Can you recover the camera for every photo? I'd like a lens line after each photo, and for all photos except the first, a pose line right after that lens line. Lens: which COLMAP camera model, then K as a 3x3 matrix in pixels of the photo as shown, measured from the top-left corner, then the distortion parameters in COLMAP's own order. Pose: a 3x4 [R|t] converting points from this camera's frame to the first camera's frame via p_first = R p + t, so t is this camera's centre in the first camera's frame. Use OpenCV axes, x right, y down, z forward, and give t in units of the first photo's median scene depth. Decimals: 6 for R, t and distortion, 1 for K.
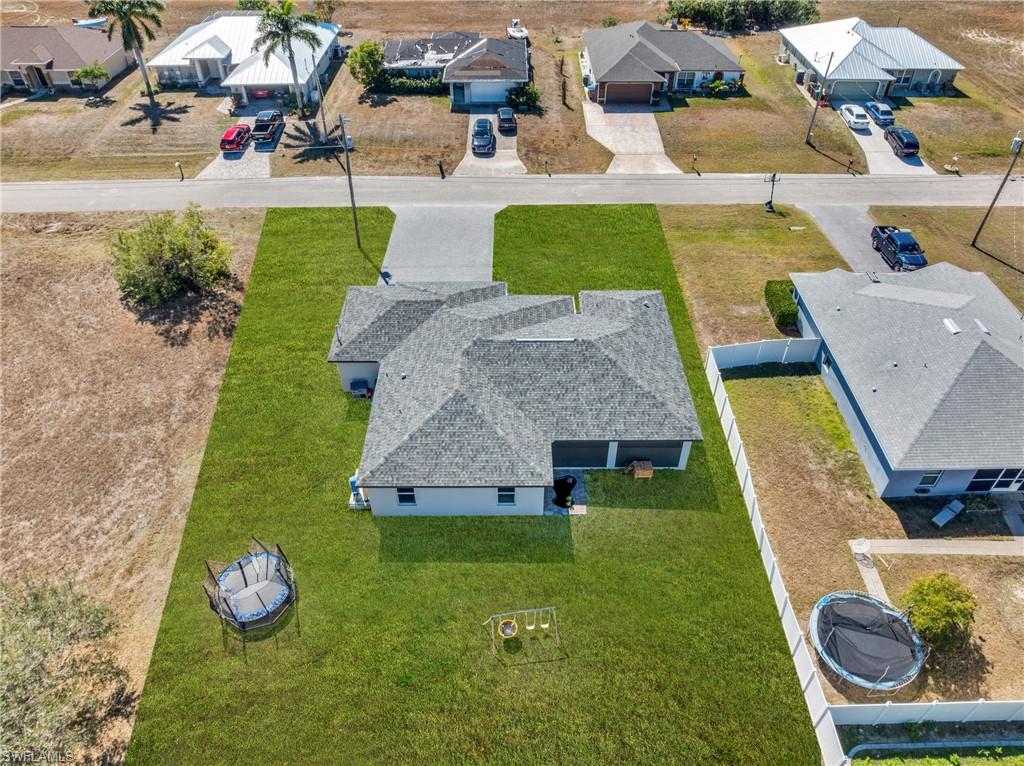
lens RADIAL K [[723.4, 0, 513.4], [0, 723.4, 381.1], [0, 0, 1]] dist [-0.062178, 0.029325]
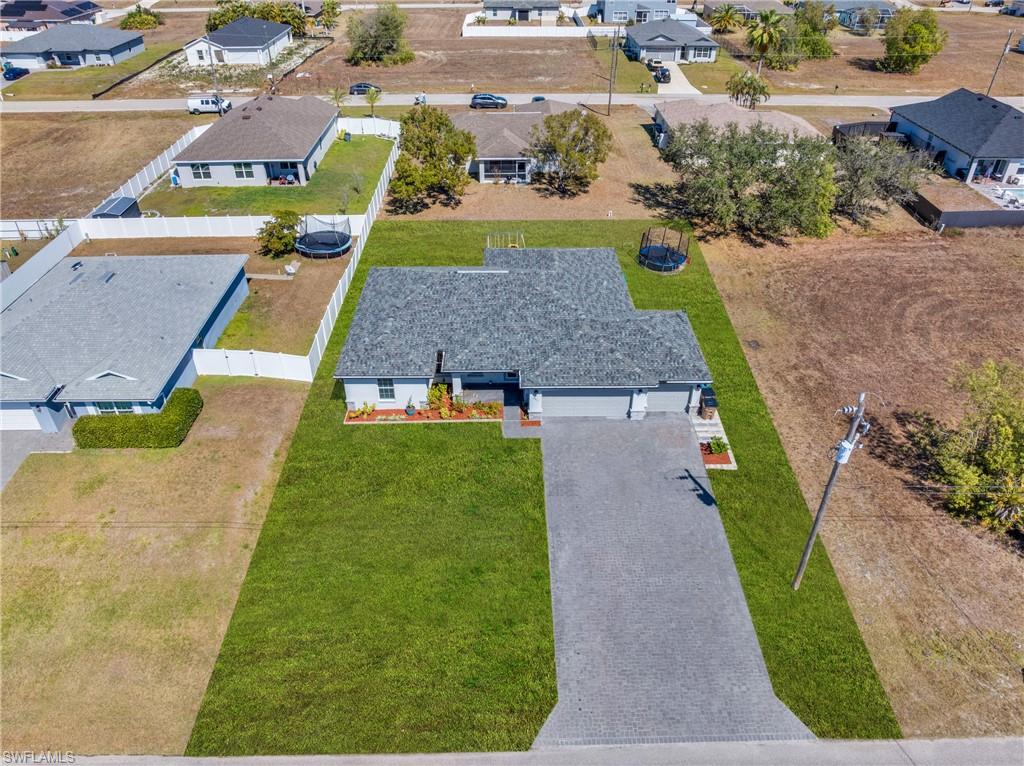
lens RADIAL K [[723.4, 0, 513.4], [0, 723.4, 381.1], [0, 0, 1]] dist [-0.062178, 0.029325]
pose [[-0.999957, 0.007093, -0.005934, 0.002254], [-0.004067, 0.239077, 0.970992, -0.648956], [0.008306, 0.970975, -0.239038, 0.839635]]
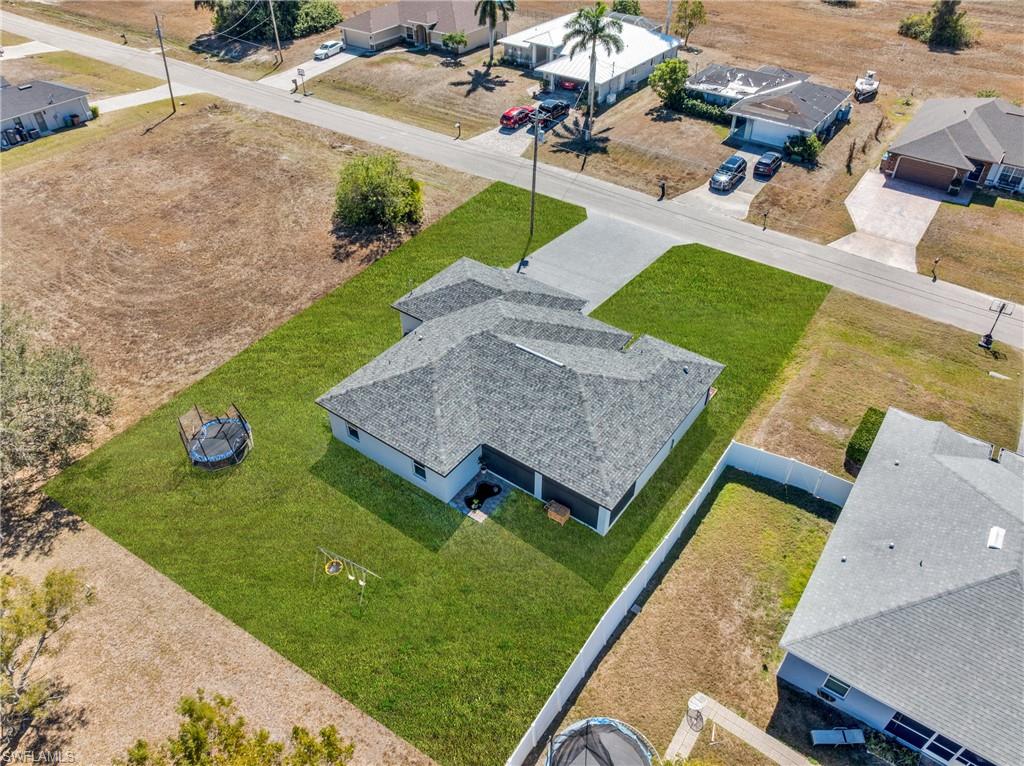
lens RADIAL K [[723.4, 0, 513.4], [0, 723.4, 381.1], [0, 0, 1]] dist [-0.062178, 0.029325]
pose [[0.806627, 0.382764, -0.450382, 0.282941], [-0.390708, 0.917064, 0.079627, -0.052727], [0.443508, 0.111739, 0.889278, 0.052704]]
